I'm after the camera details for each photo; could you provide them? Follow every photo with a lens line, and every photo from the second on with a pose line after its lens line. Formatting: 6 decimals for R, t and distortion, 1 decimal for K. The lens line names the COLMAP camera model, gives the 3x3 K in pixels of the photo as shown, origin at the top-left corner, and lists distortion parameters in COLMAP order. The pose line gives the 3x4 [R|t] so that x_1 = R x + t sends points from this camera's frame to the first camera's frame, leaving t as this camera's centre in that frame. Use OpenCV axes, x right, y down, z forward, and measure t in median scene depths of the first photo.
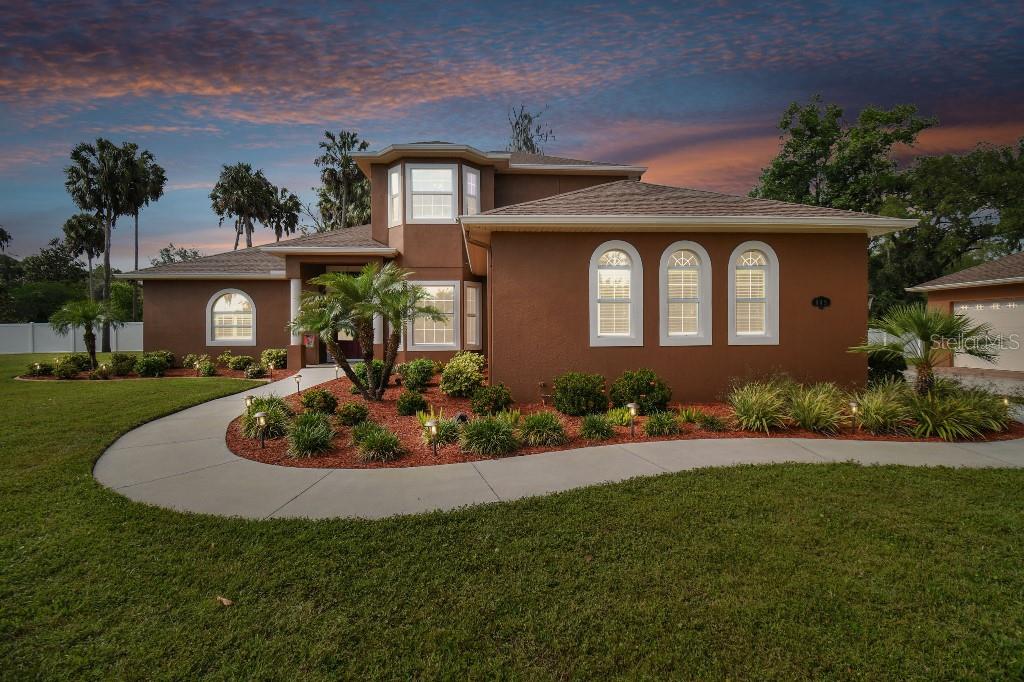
lens RADIAL K [[438.8, 0, 512.4], [0, 438.8, 331.5], [0, 0, 1]] dist [0.082907, -0.041680]
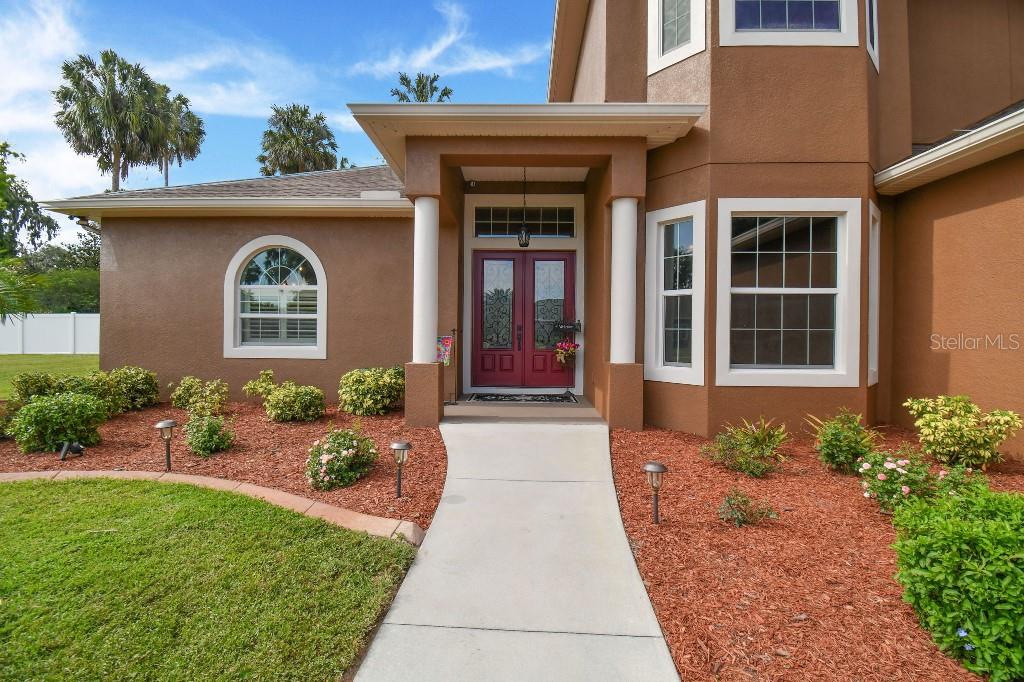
lens RADIAL K [[438.8, 0, 512.4], [0, 438.8, 331.5], [0, 0, 1]] dist [0.082907, -0.041680]
pose [[0.996542, 0.015300, -0.081667, -0.221865], [-0.016012, 0.999839, -0.008073, 0.002477], [0.081530, 0.009353, 0.996627, 0.361678]]
